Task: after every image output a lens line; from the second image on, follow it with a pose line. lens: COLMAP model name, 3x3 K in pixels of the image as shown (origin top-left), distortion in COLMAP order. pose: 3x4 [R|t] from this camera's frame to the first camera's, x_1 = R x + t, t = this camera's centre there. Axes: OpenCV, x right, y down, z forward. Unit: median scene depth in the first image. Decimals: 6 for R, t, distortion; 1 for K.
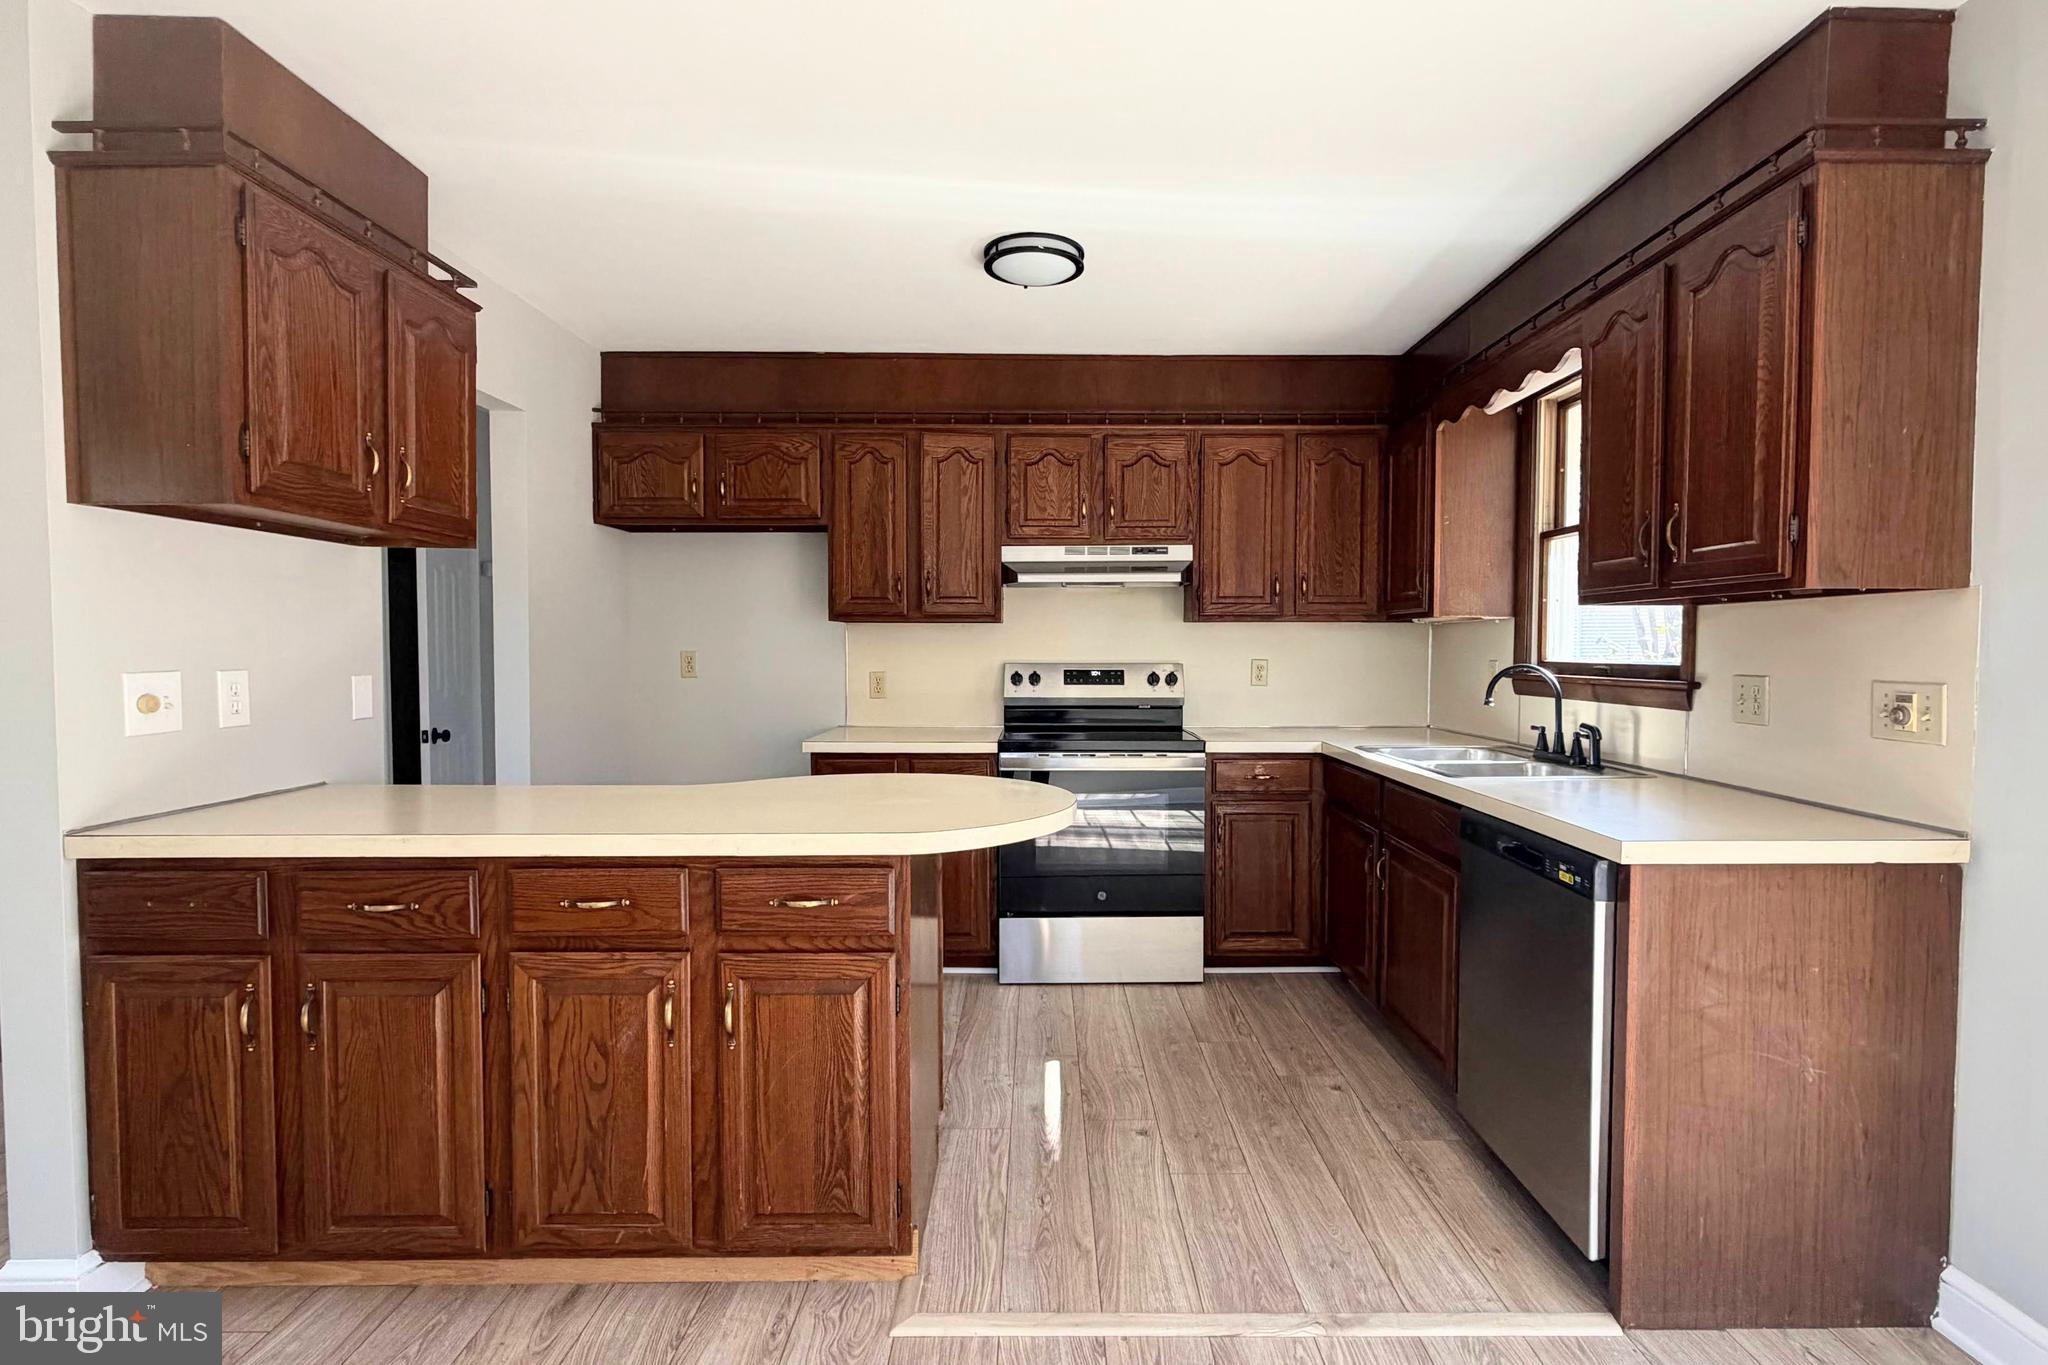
lens RADIAL K [[984.5, 0, 1035.3], [0, 984.5, 683.4], [0, 0, 1]] dist [0.001698, -0.000391]
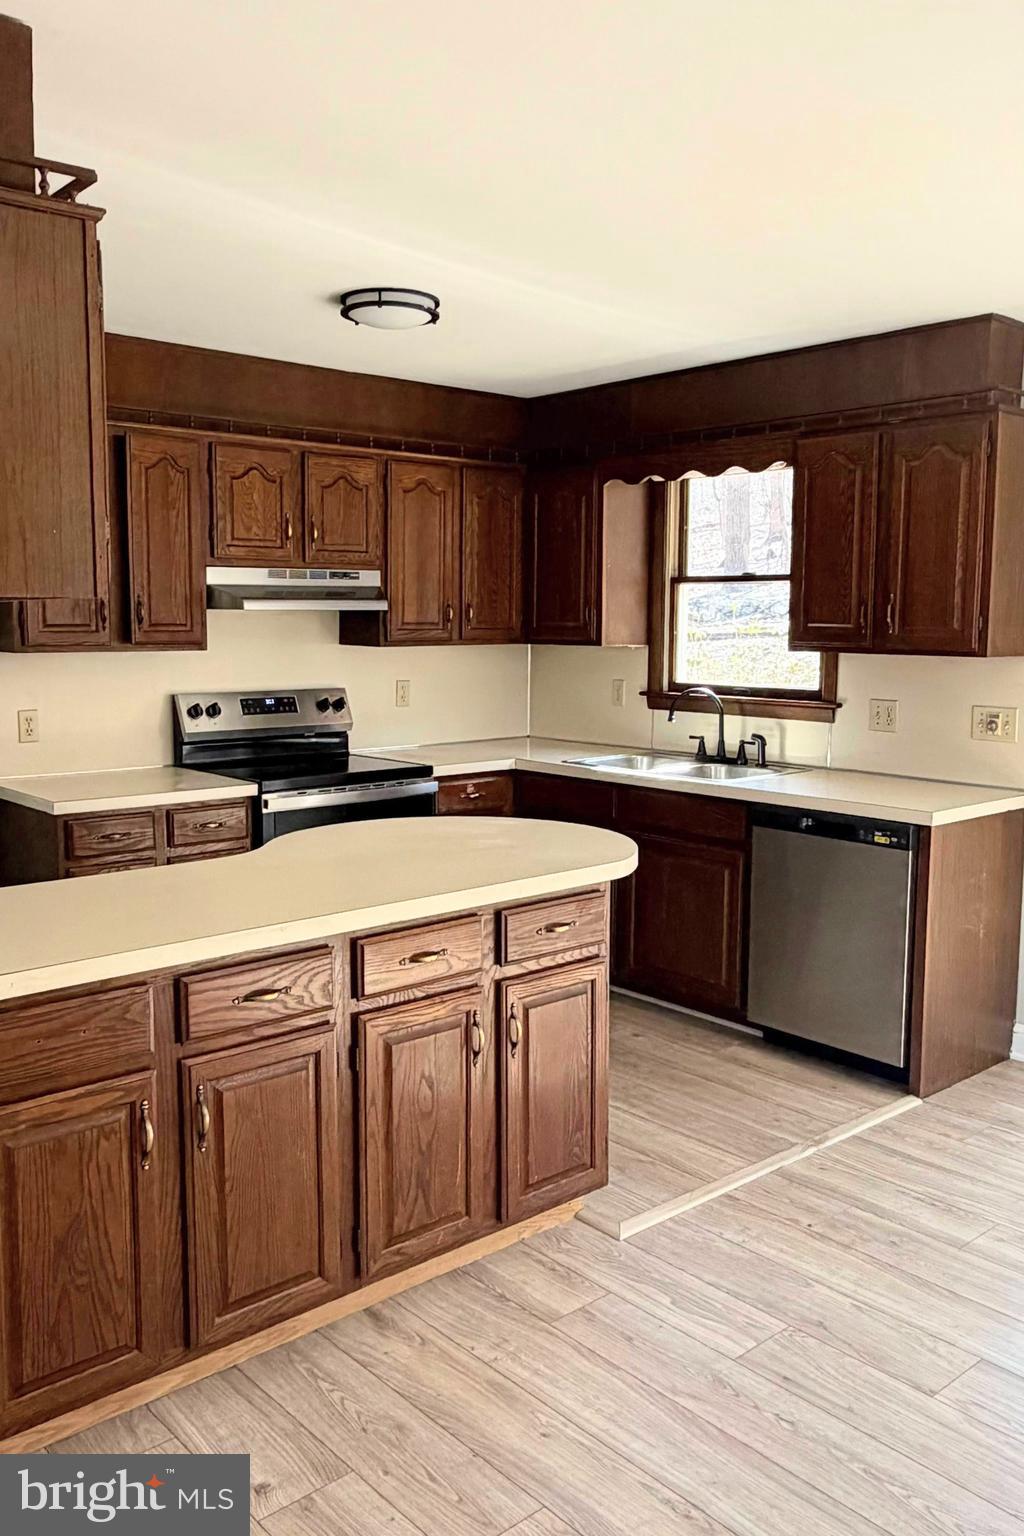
lens RADIAL K [[1259.5, 0, 506.3], [0, 1259.5, 775.6], [0, 0, 1]] dist [-0.001406, 0.000032]
pose [[0.760180, -0.079577, 0.644821, -0.794006], [0.022222, 0.995075, 0.096603, -0.074411], [-0.649333, -0.059106, 0.758204, -0.085944]]
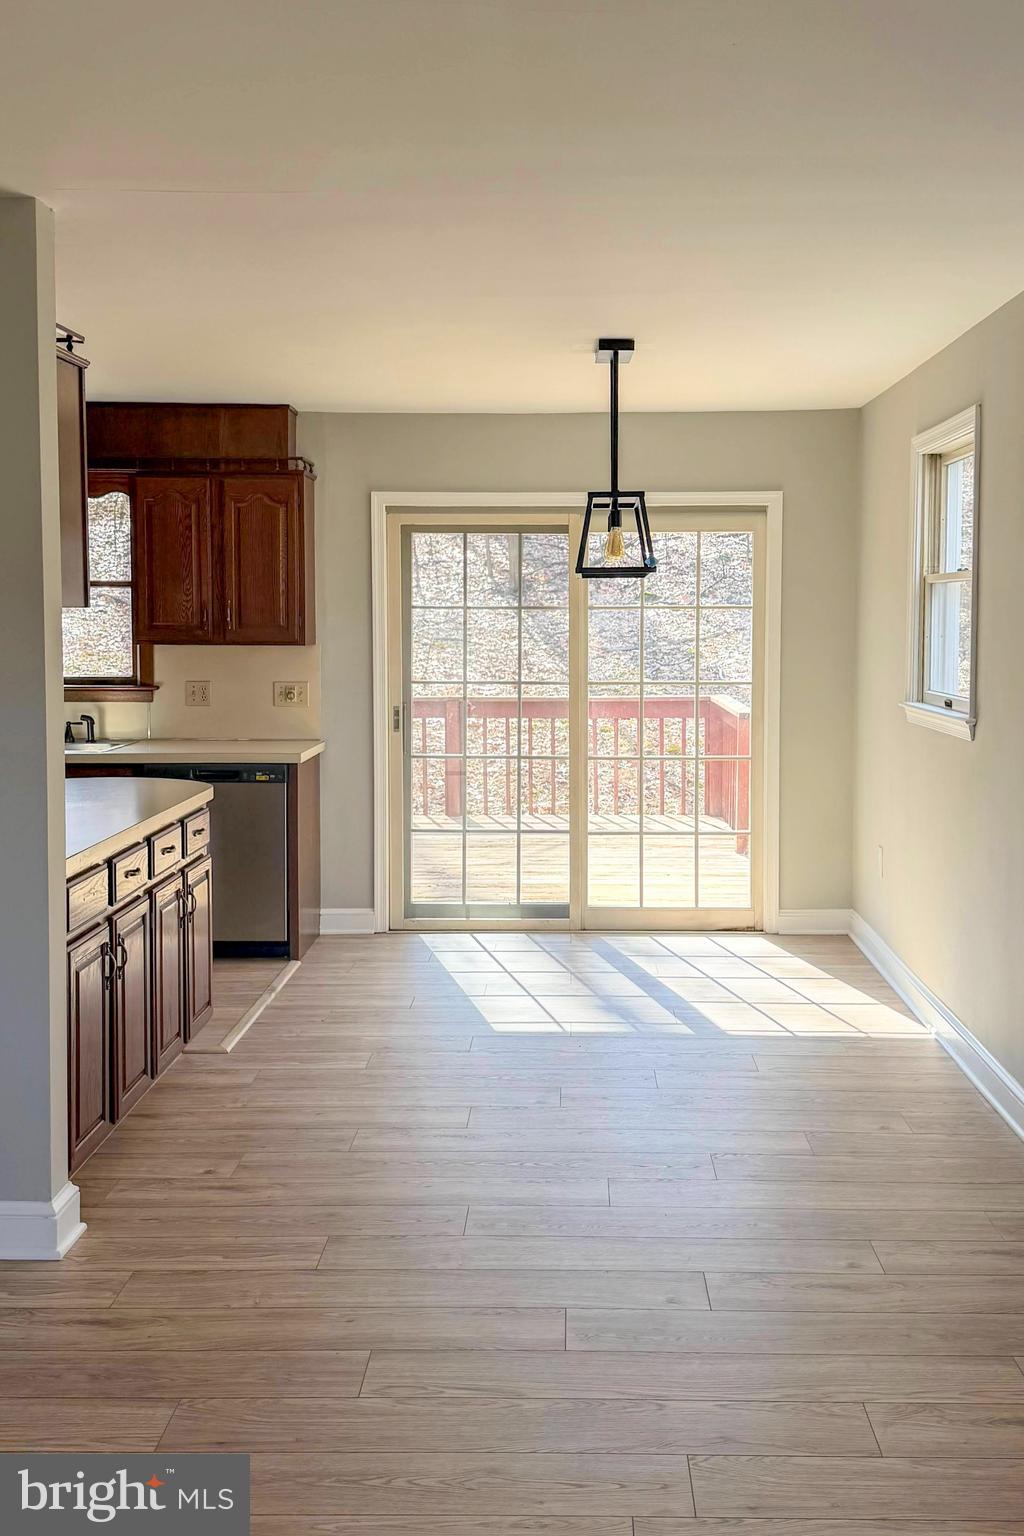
lens RADIAL K [[1500.4, 0, 515.9], [0, 1500.4, 762.5], [0, 0, 1]] dist [0.020375, 0.000000]
pose [[0.045160, -0.097297, 0.994230, -1.798712], [0.036411, 0.994745, 0.095693, -0.088536], [-0.998316, 0.031880, 0.048465, 0.182449]]
